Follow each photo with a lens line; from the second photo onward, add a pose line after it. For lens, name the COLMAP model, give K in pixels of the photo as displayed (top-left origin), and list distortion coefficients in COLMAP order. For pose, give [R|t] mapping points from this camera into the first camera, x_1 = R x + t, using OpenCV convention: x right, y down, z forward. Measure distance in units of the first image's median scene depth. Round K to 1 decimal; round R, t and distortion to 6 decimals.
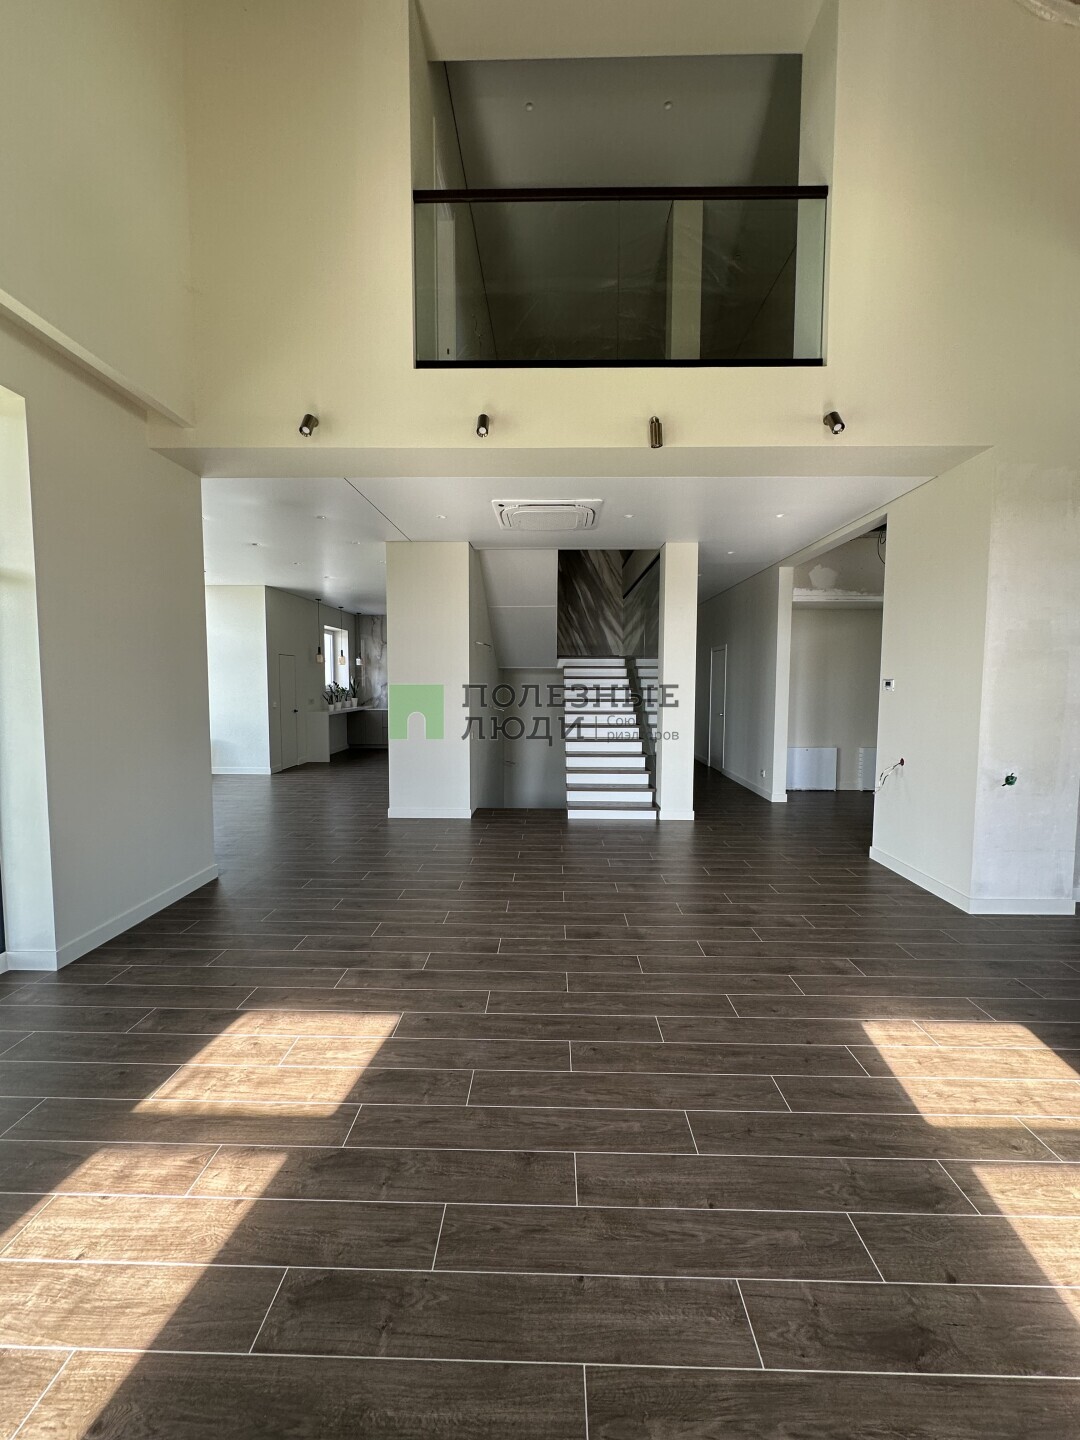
lens RADIAL K [[571.1, 0, 540.9], [0, 571.1, 714.6], [0, 0, 1]] dist [-0.005589, 0.000339]
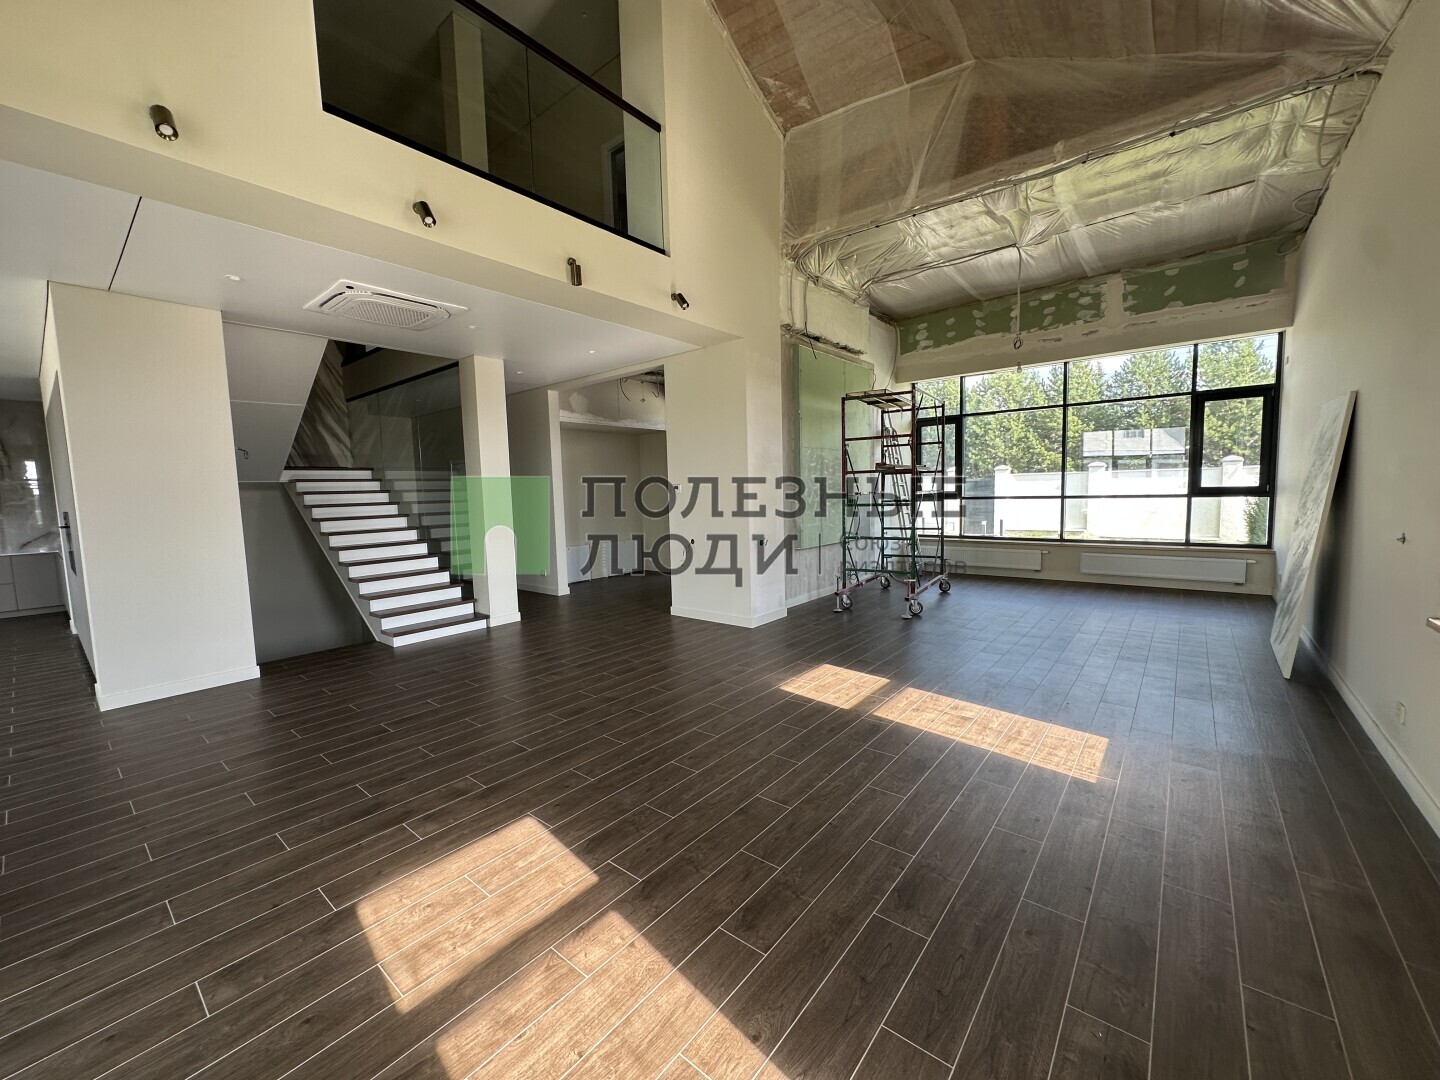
lens RADIAL K [[571.1, 0, 716.9], [0, 571.1, 540.4], [0, 0, 1]] dist [-0.005589, 0.000339]
pose [[0.617003, -0.089907, 0.781808, -0.647151], [0.075211, 0.995642, 0.055142, 0.006102], [-0.783359, 0.024778, 0.621076, 0.076903]]
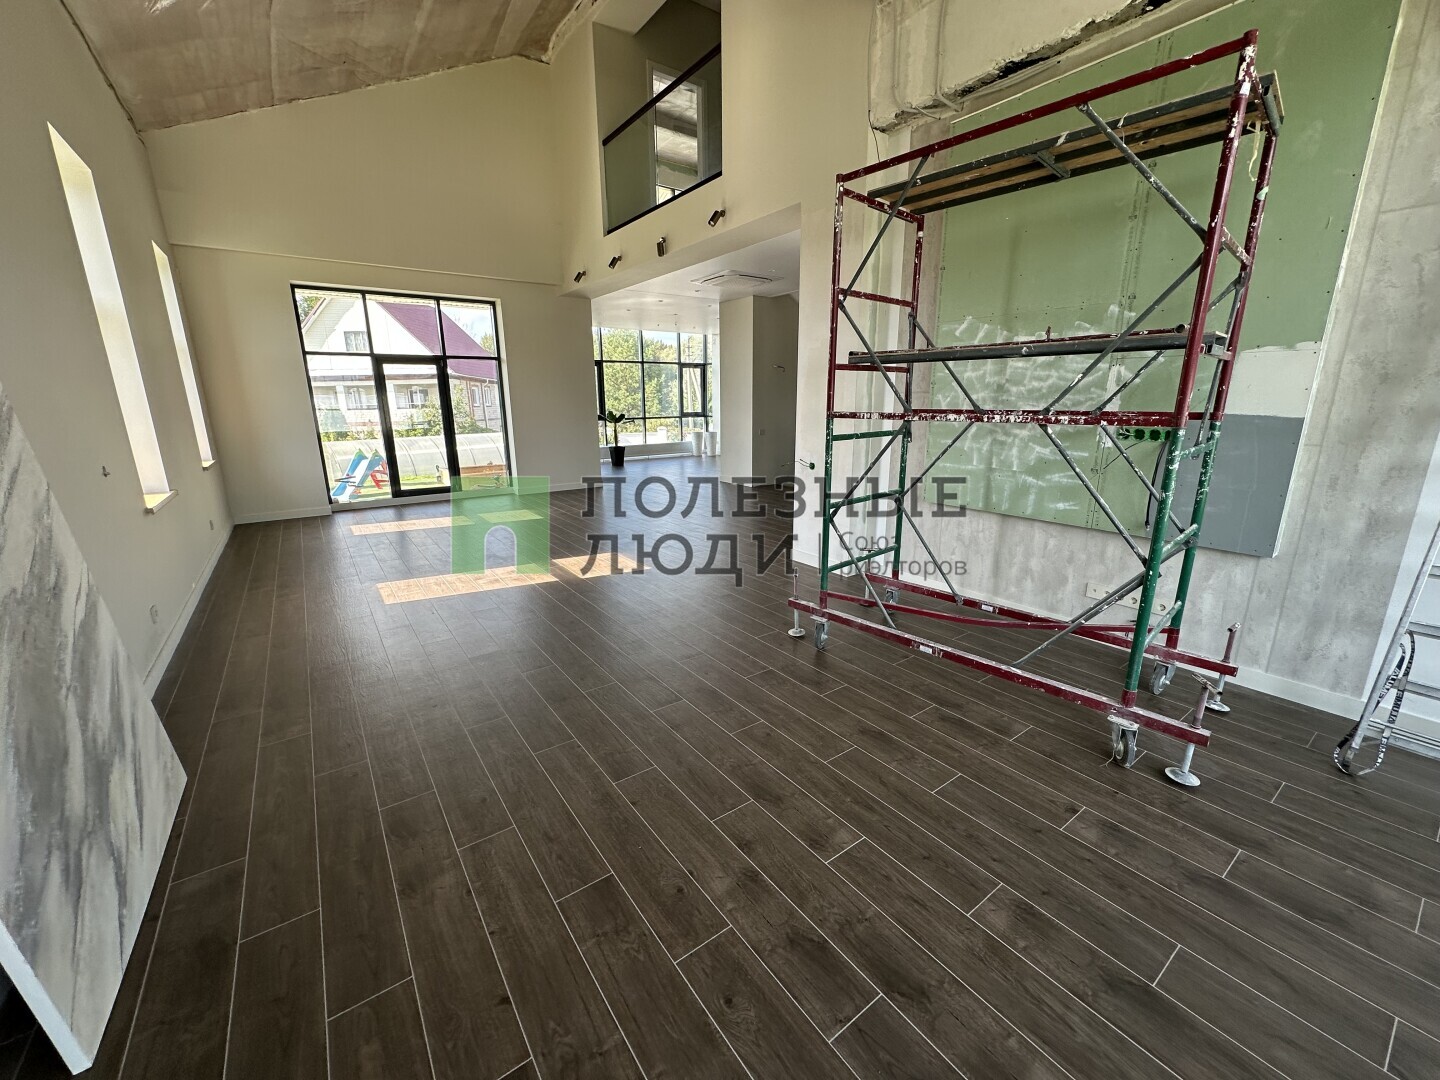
lens RADIAL K [[571.1, 0, 724.6], [0, 571.1, 538.3], [0, 0, 1]] dist [-0.005589, 0.000339]
pose [[0.609928, 0.180850, -0.771545, 2.050498], [-0.033982, 0.978684, 0.202540, 0.019445], [0.791728, -0.097317, 0.603072, 0.013897]]
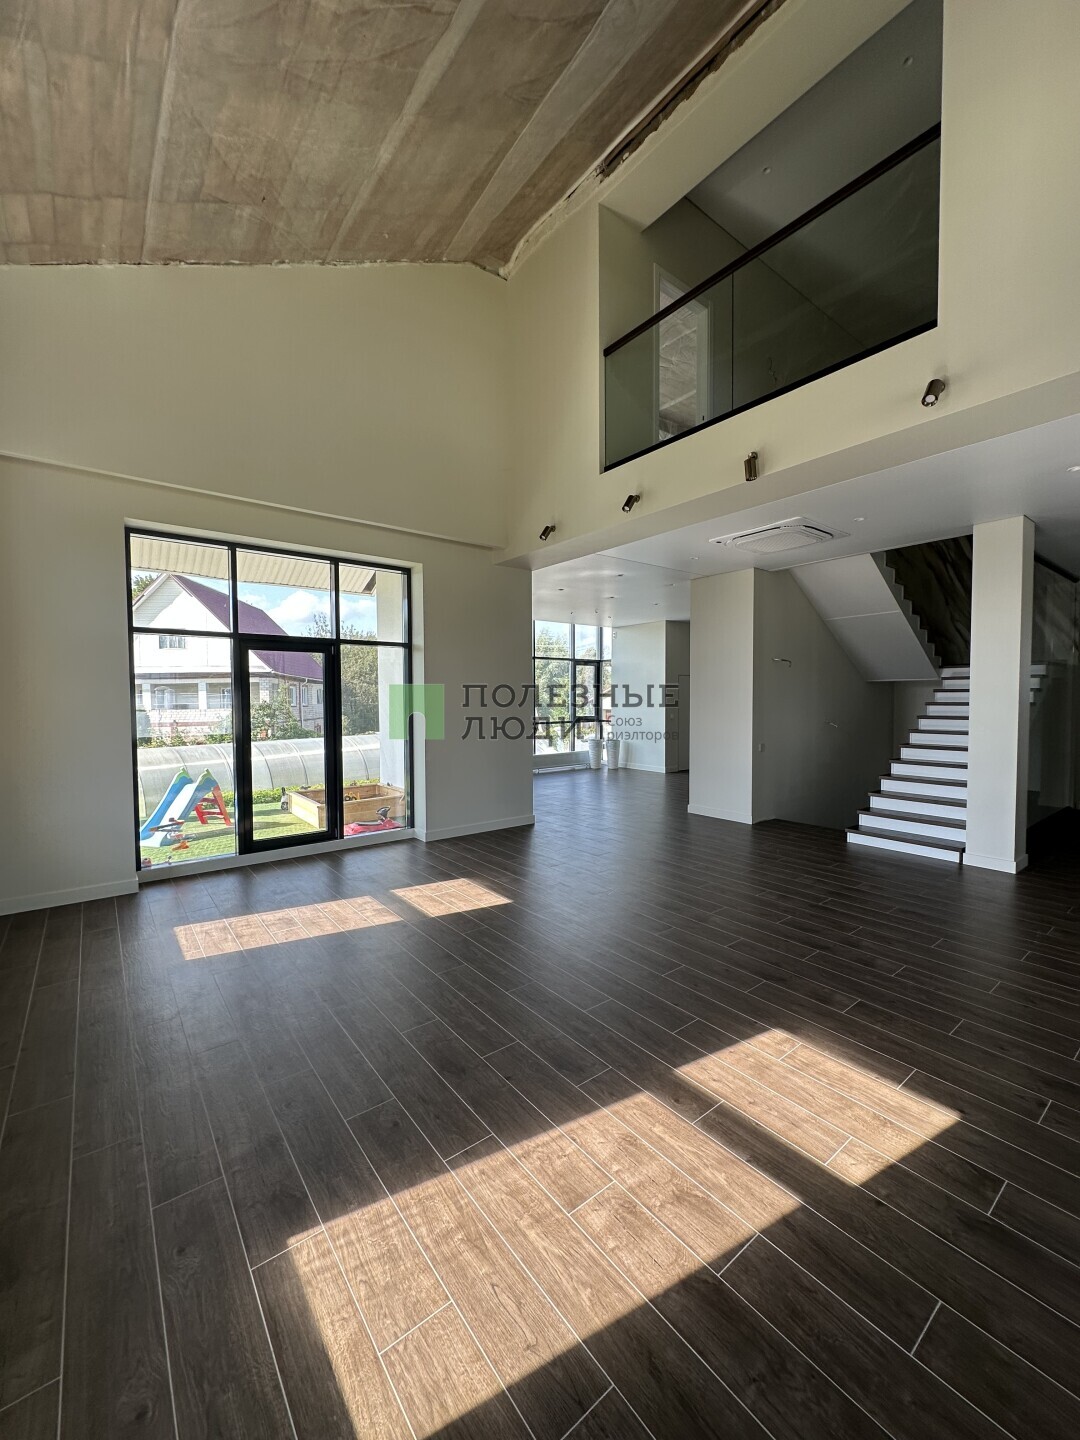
lens RADIAL K [[571.1, 0, 543.0], [0, 571.1, 720.2], [0, 0, 1]] dist [-0.005589, 0.000339]
pose [[0.637034, 0.022971, -0.770493, 0.889472], [-0.036330, 0.999340, -0.000243, 0.001475], [0.769979, 0.028147, 0.637448, 0.019696]]
